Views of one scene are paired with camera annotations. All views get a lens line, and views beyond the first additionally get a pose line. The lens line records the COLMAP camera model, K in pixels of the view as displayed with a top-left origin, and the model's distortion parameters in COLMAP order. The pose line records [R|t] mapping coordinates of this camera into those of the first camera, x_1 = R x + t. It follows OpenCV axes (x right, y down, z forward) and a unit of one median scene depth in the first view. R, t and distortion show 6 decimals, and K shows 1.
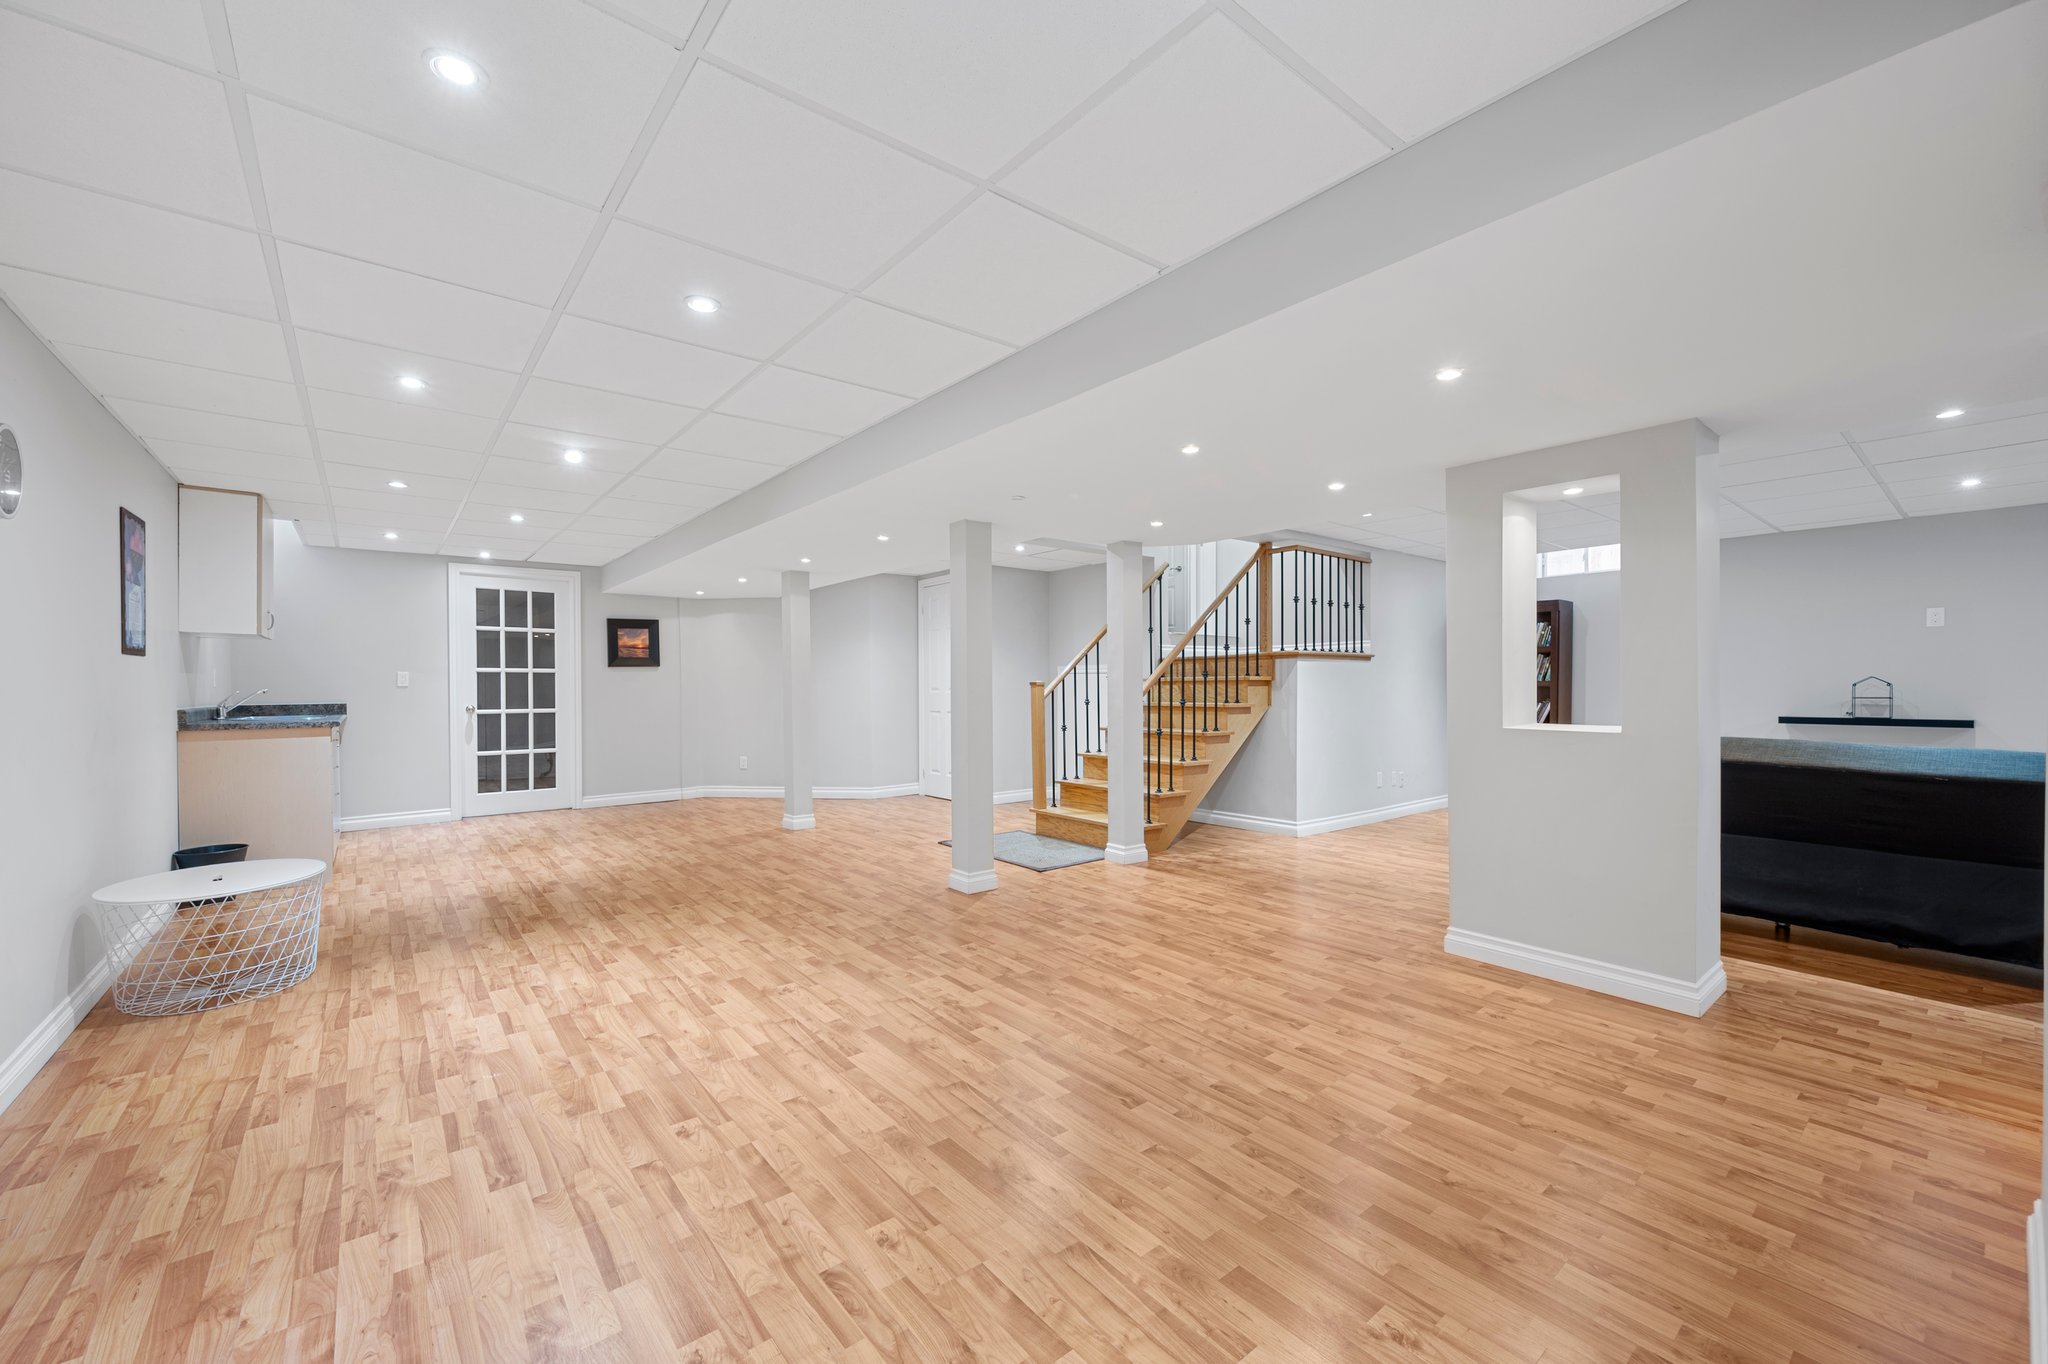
lens RADIAL K [[815.4, 0, 1025.6], [0, 815.4, 683.8], [0, 0, 1]] dist [0.001495, -0.000064]
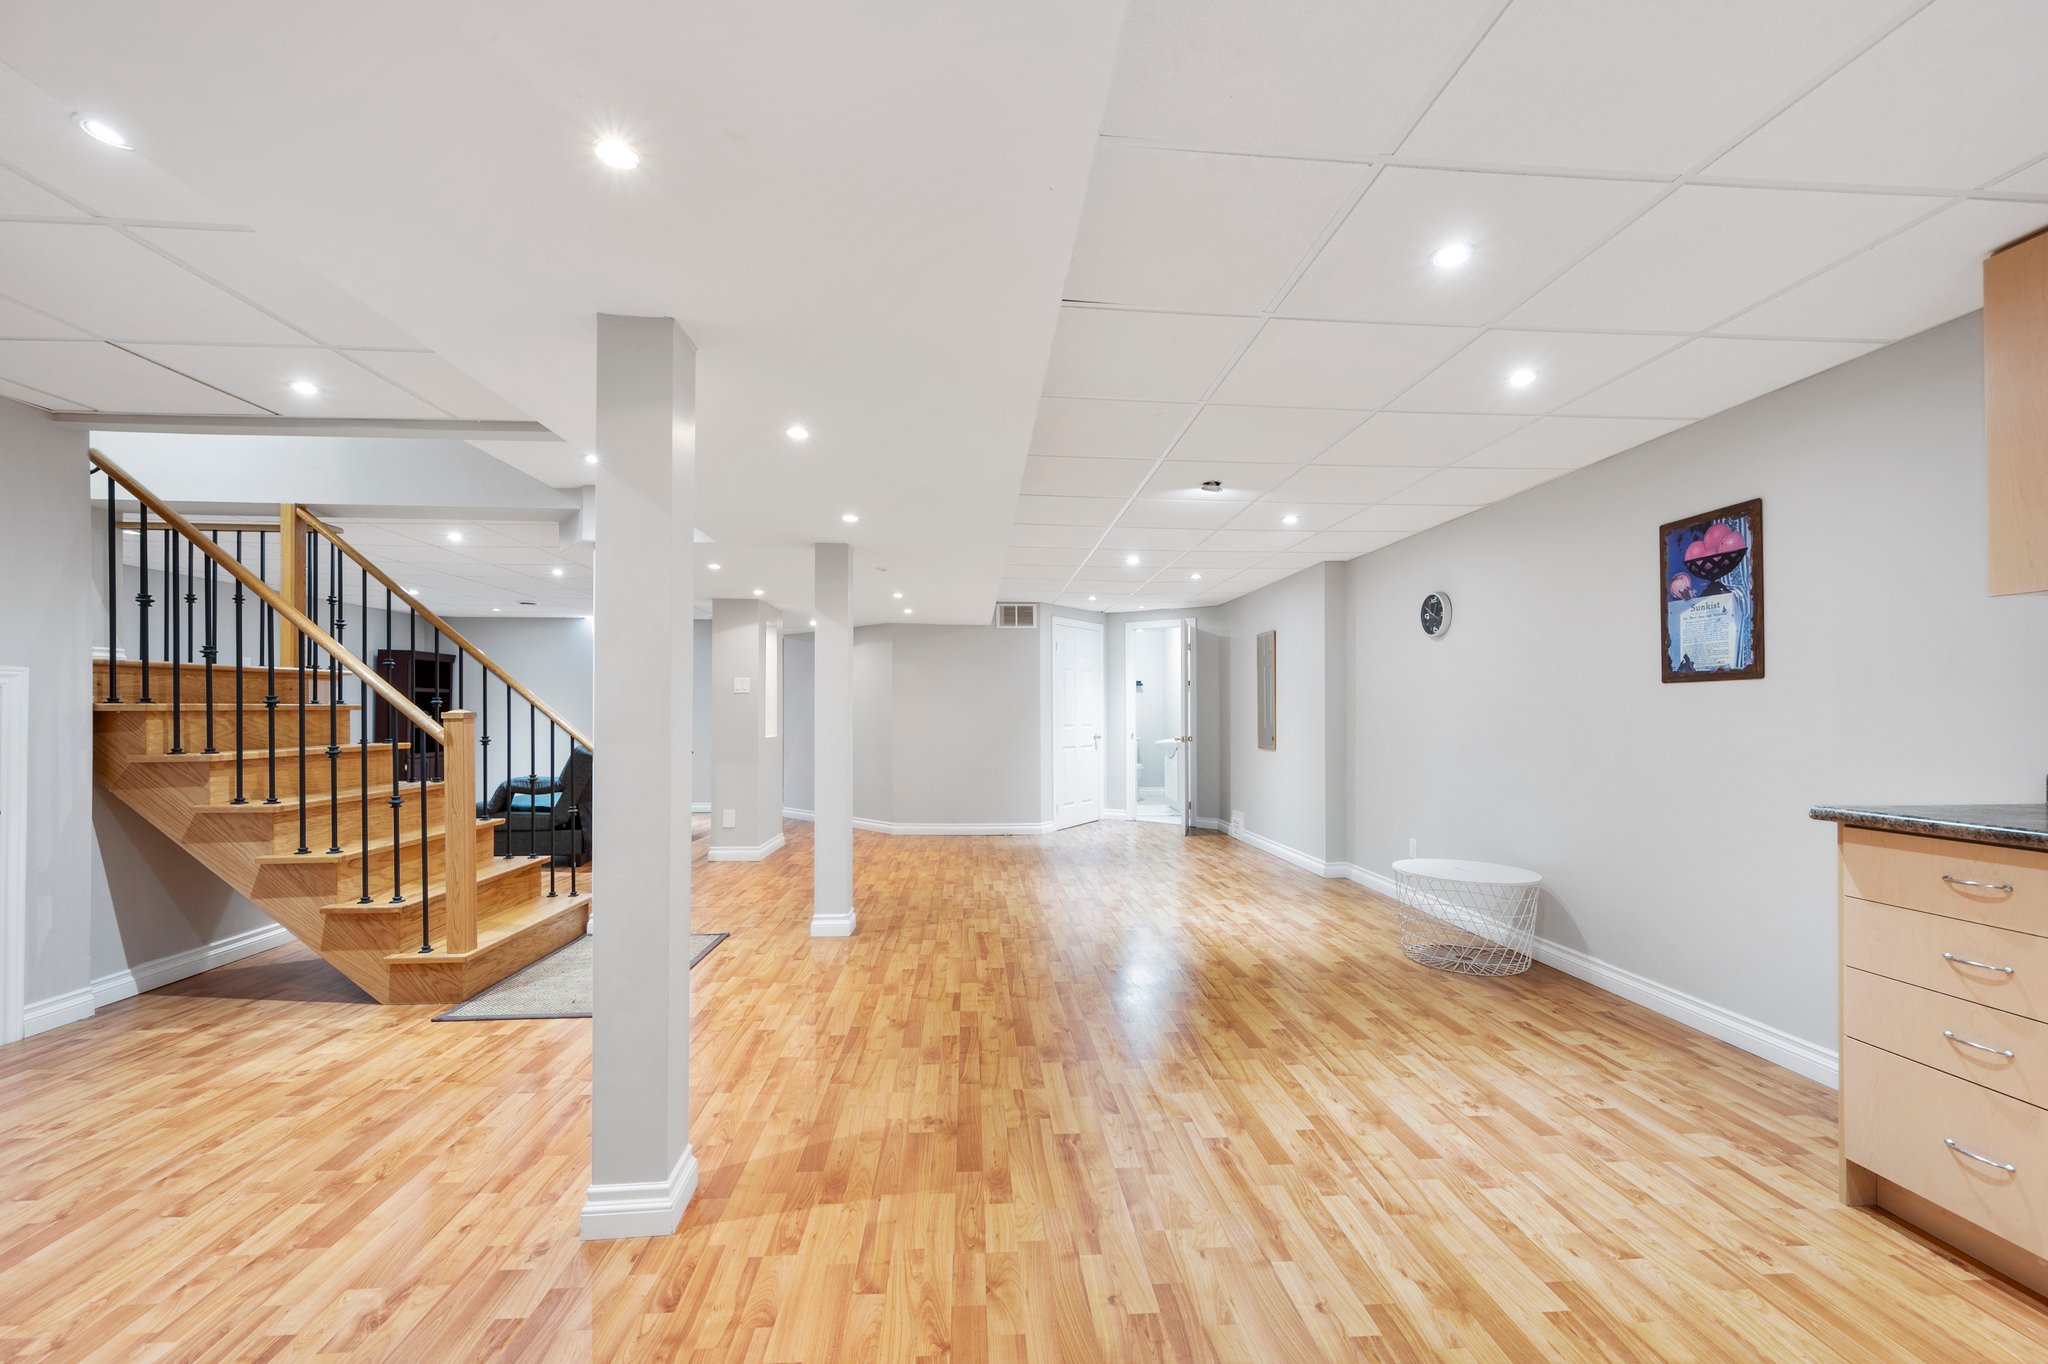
lens RADIAL K [[815.4, 0, 1031.3], [0, 815.4, 703.5], [0, 0, 1]] dist [0.001495, -0.000064]
pose [[-0.819818, 0.009513, 0.572545, -1.011895], [0.002115, 0.999905, -0.013585, -0.000908], [-0.572620, -0.009926, -0.819761, 2.091922]]
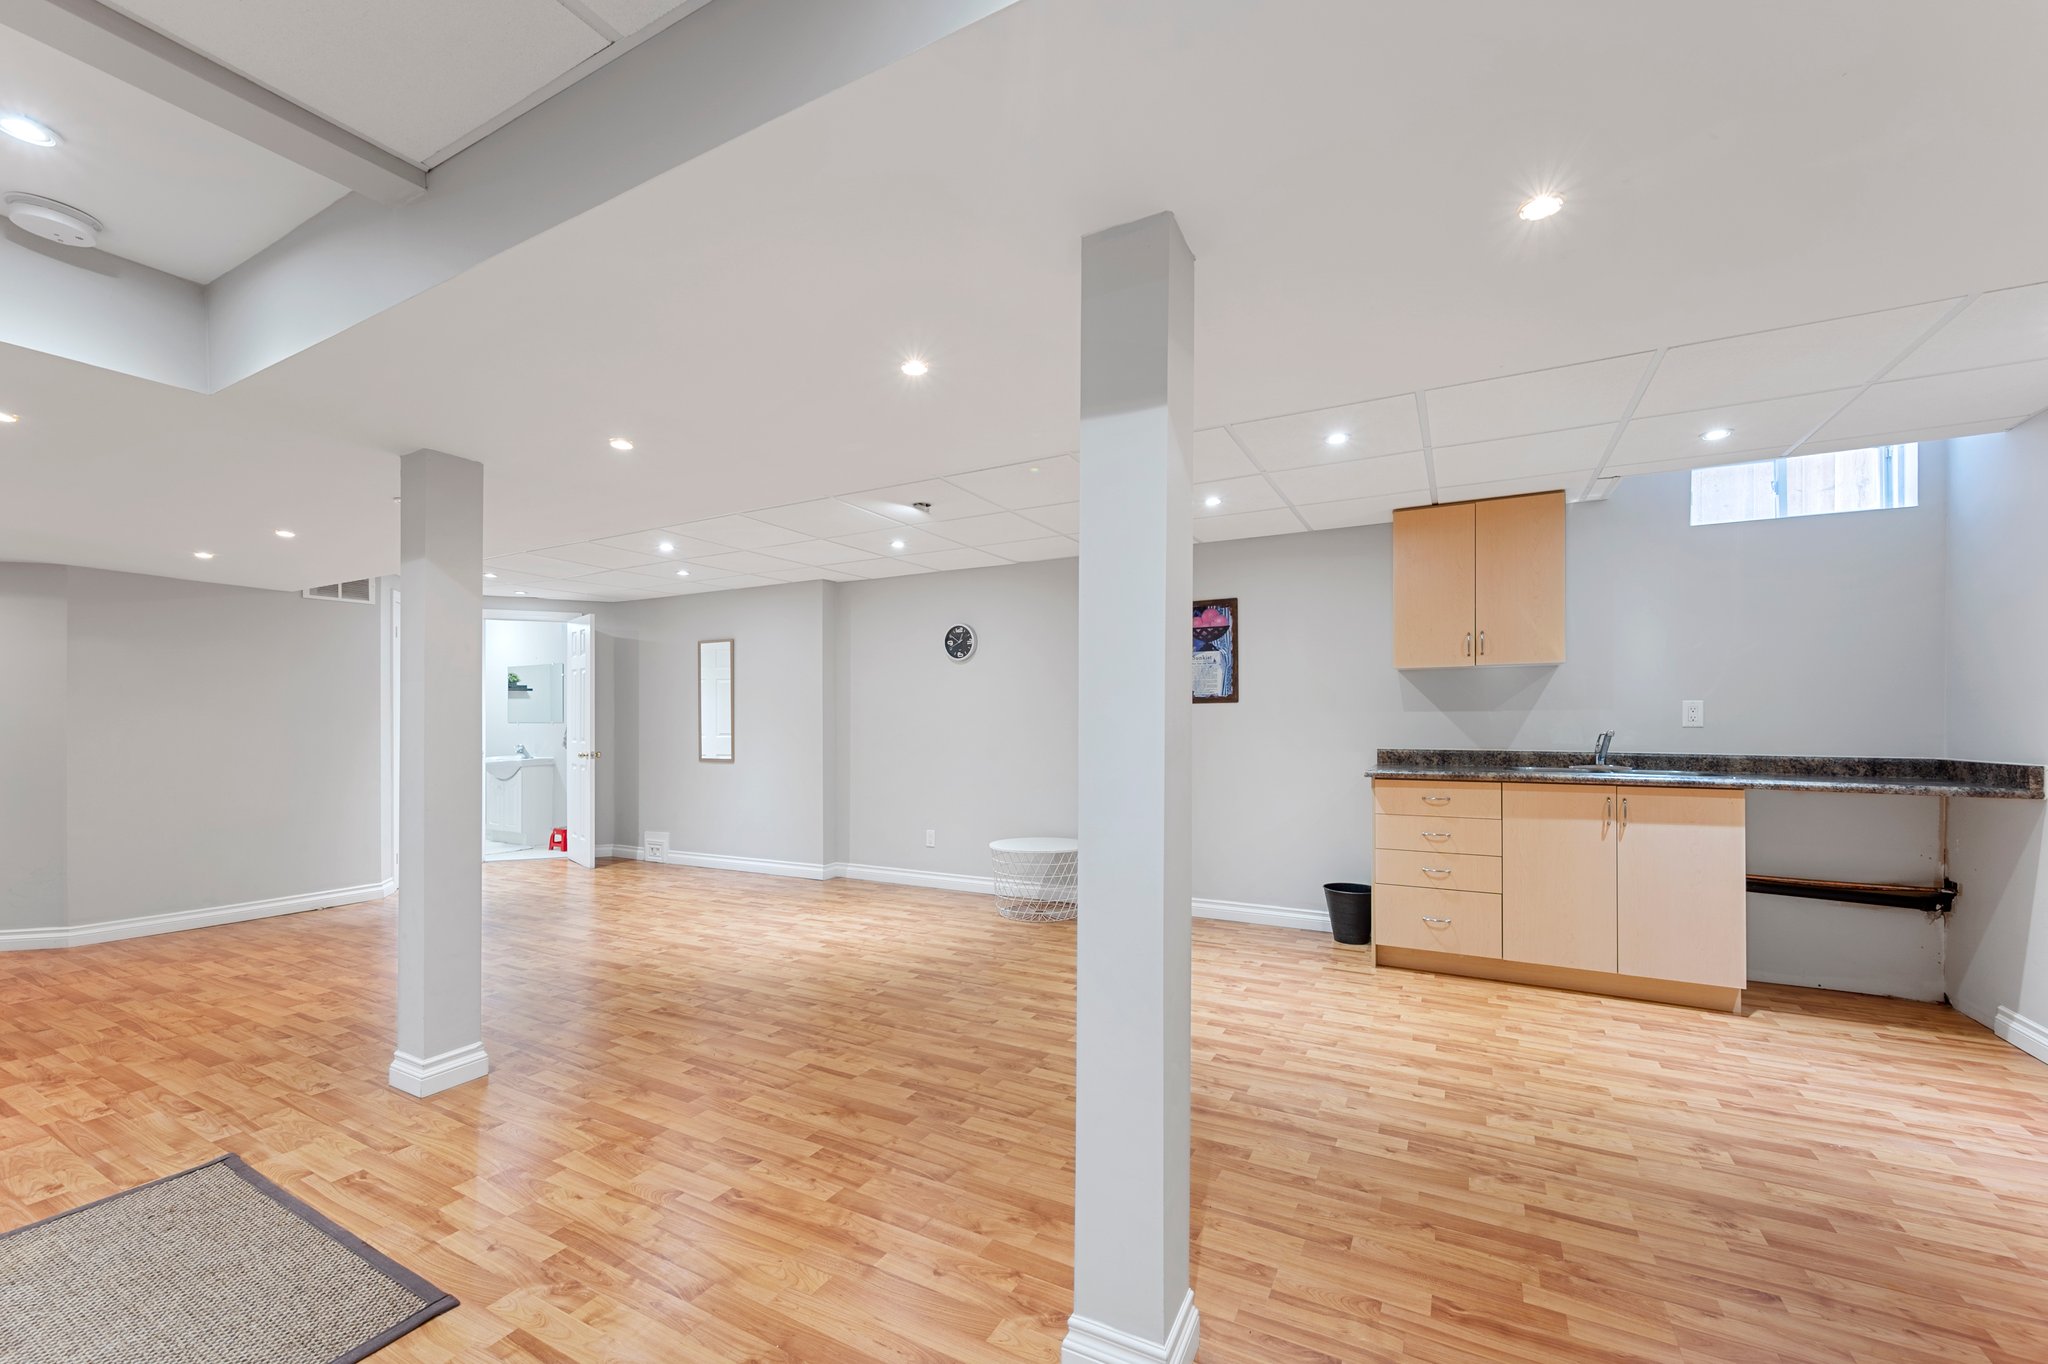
lens RADIAL K [[815.4, 0, 1015.2], [0, 815.4, 719.3], [0, 0, 1]] dist [0.001495, -0.000064]
pose [[-0.927384, 0.006980, -0.374046, -0.292983], [0.007943, 0.999968, -0.001034, -0.007779], [0.374027, -0.003930, -0.927409, 2.164028]]
